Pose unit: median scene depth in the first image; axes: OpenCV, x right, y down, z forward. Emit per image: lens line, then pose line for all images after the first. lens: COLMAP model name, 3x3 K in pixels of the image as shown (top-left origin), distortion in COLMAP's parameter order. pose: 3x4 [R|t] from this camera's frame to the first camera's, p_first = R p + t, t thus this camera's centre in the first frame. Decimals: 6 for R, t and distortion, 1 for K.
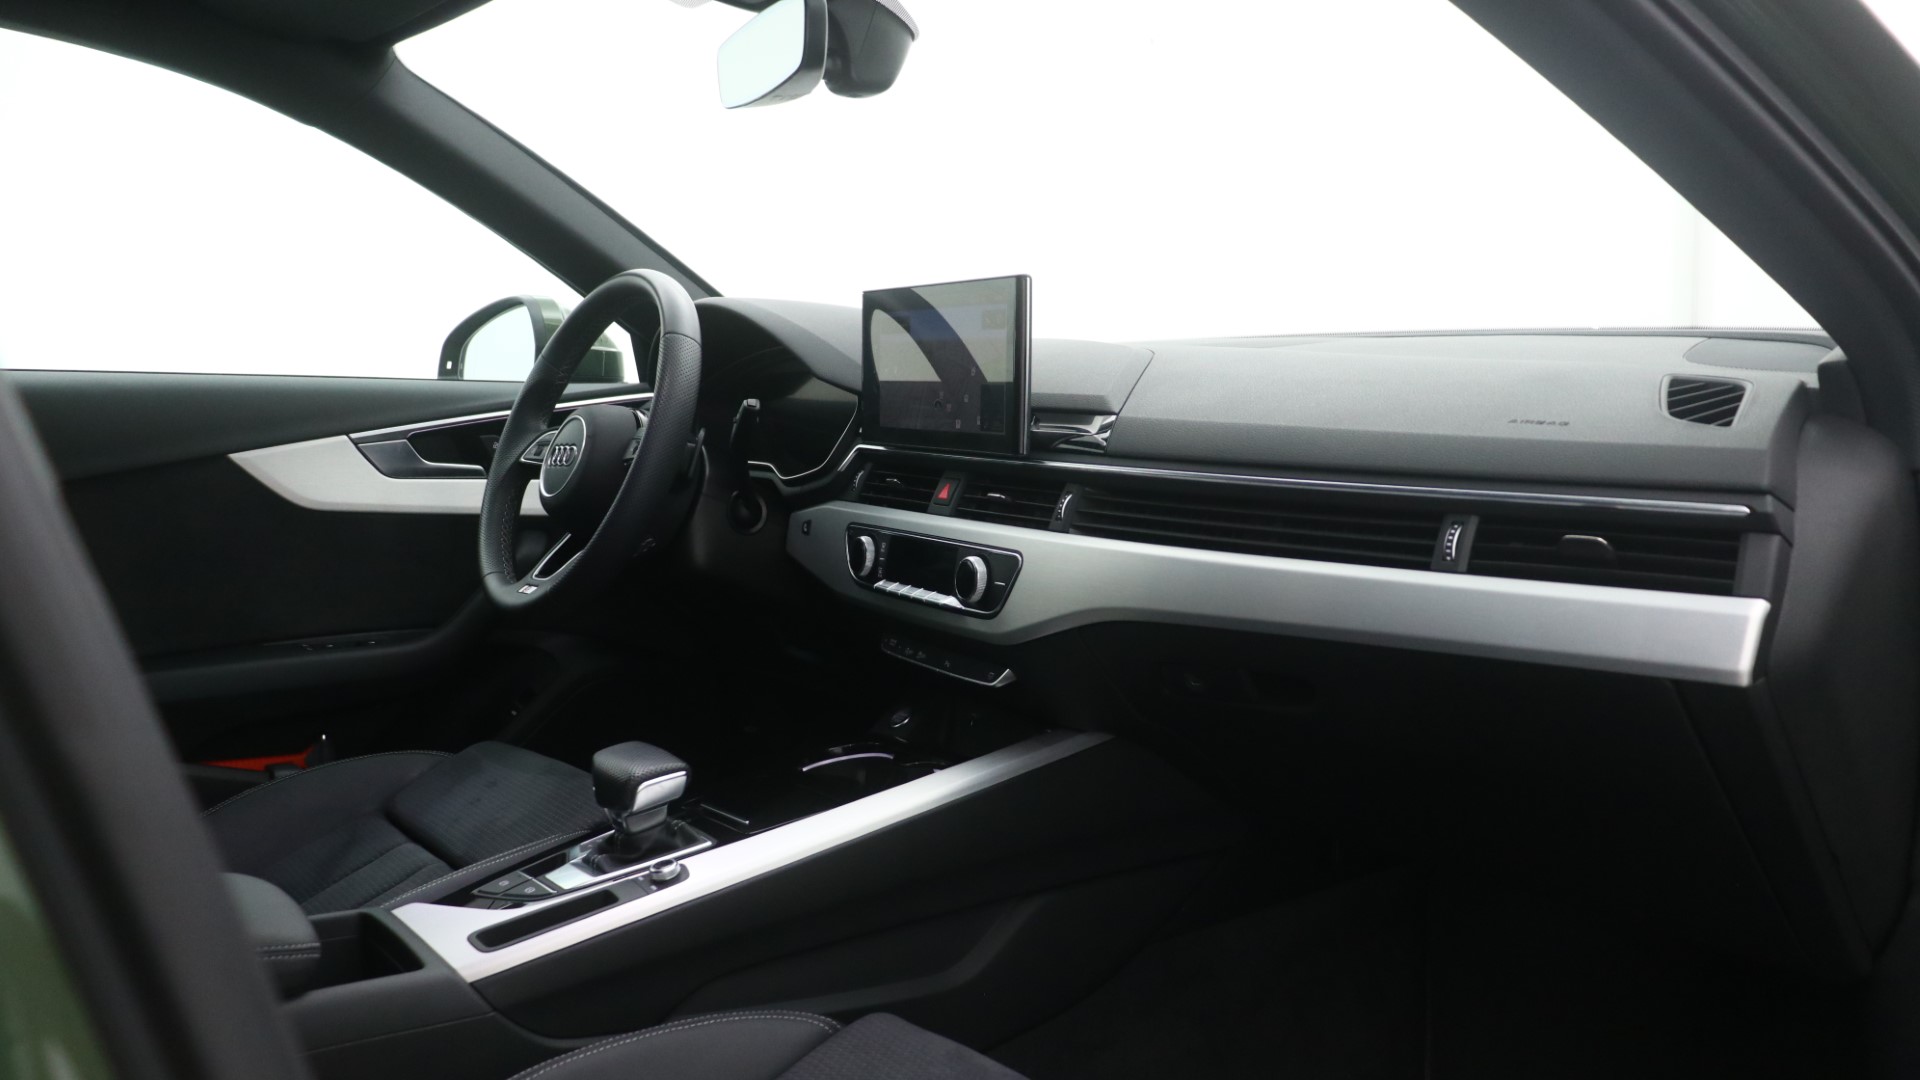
lens RADIAL K [[1635.7, 0, 960.0], [0, 1635.7, 540.0], [0, 0, 1]] dist [0.034764, -0.000356]
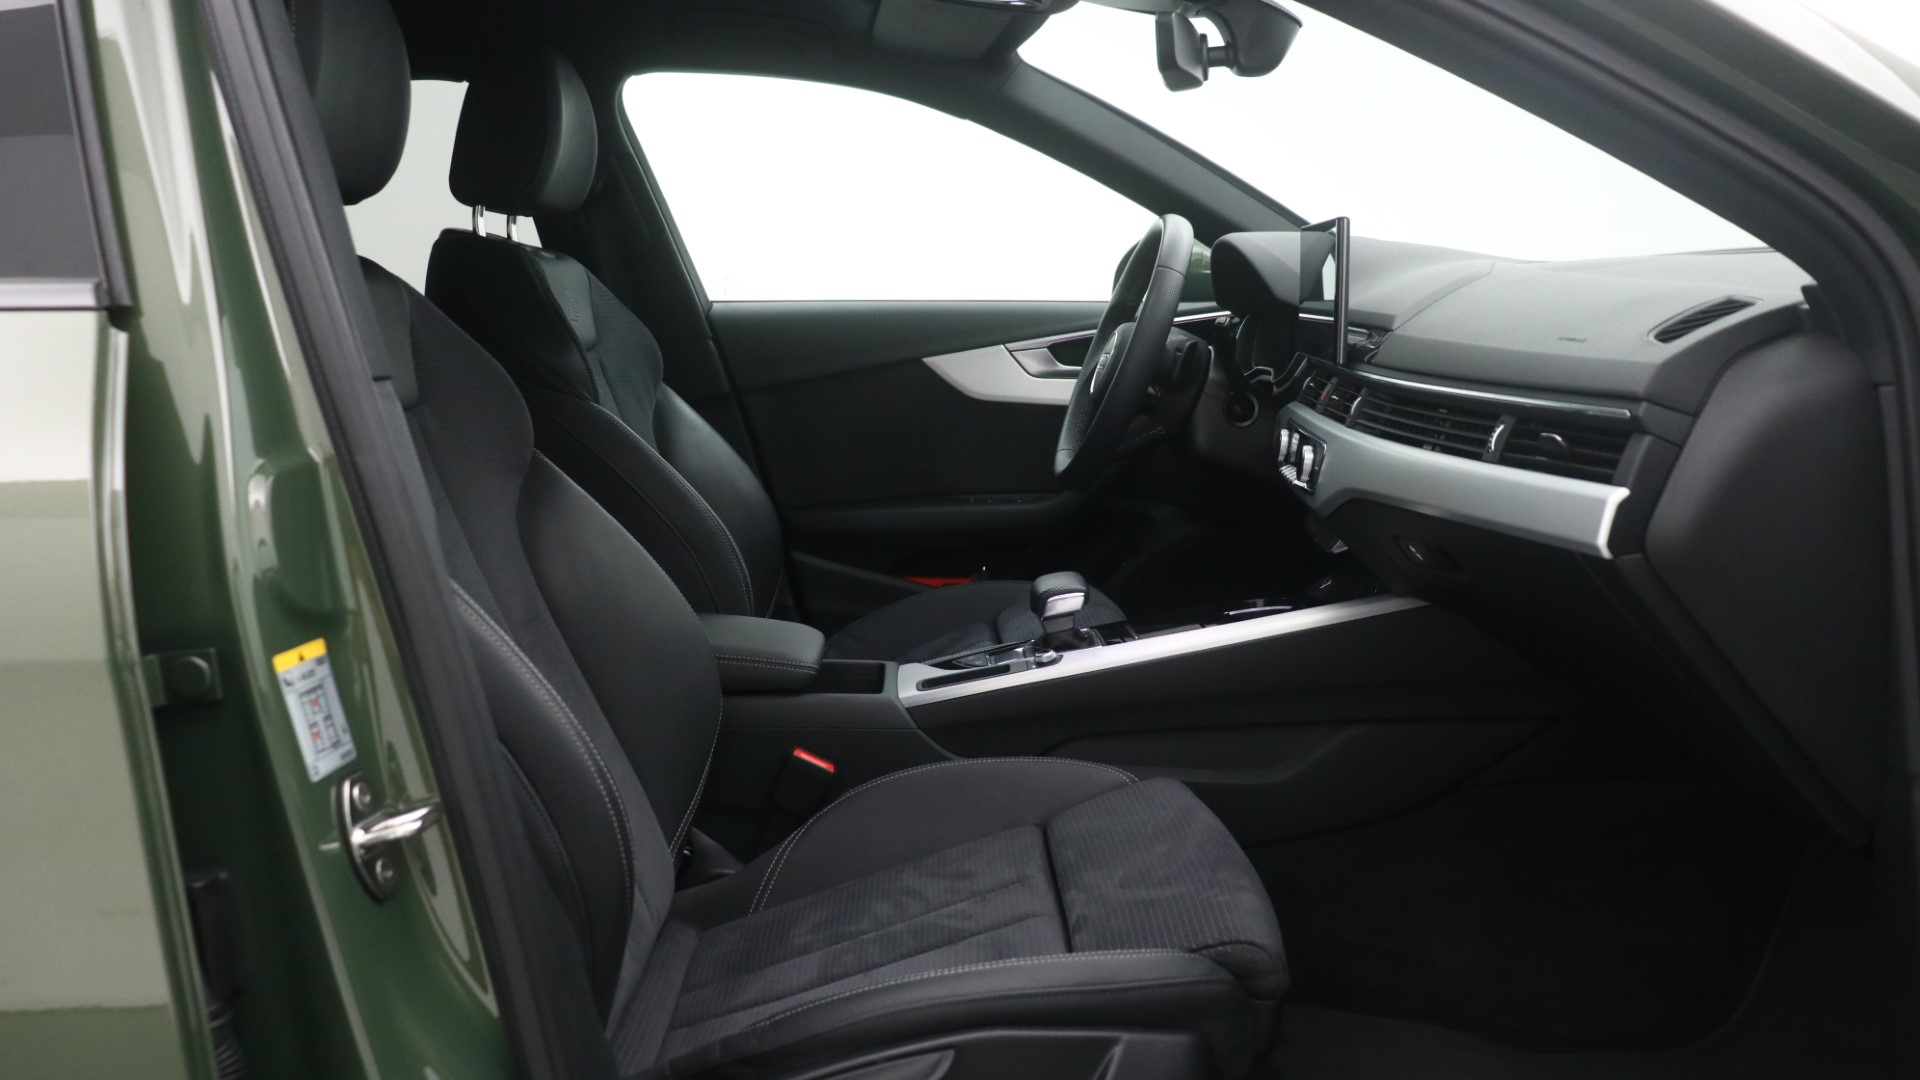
lens RADIAL K [[1635.7, 0, 960.0], [0, 1635.7, 540.0], [0, 0, 1]] dist [0.034764, -0.000356]
pose [[0.821671, 0.075923, -0.564883, 0.517197], [-0.046495, 0.996714, 0.066331, 0.011412], [0.568062, -0.028238, 0.822501, -0.183371]]
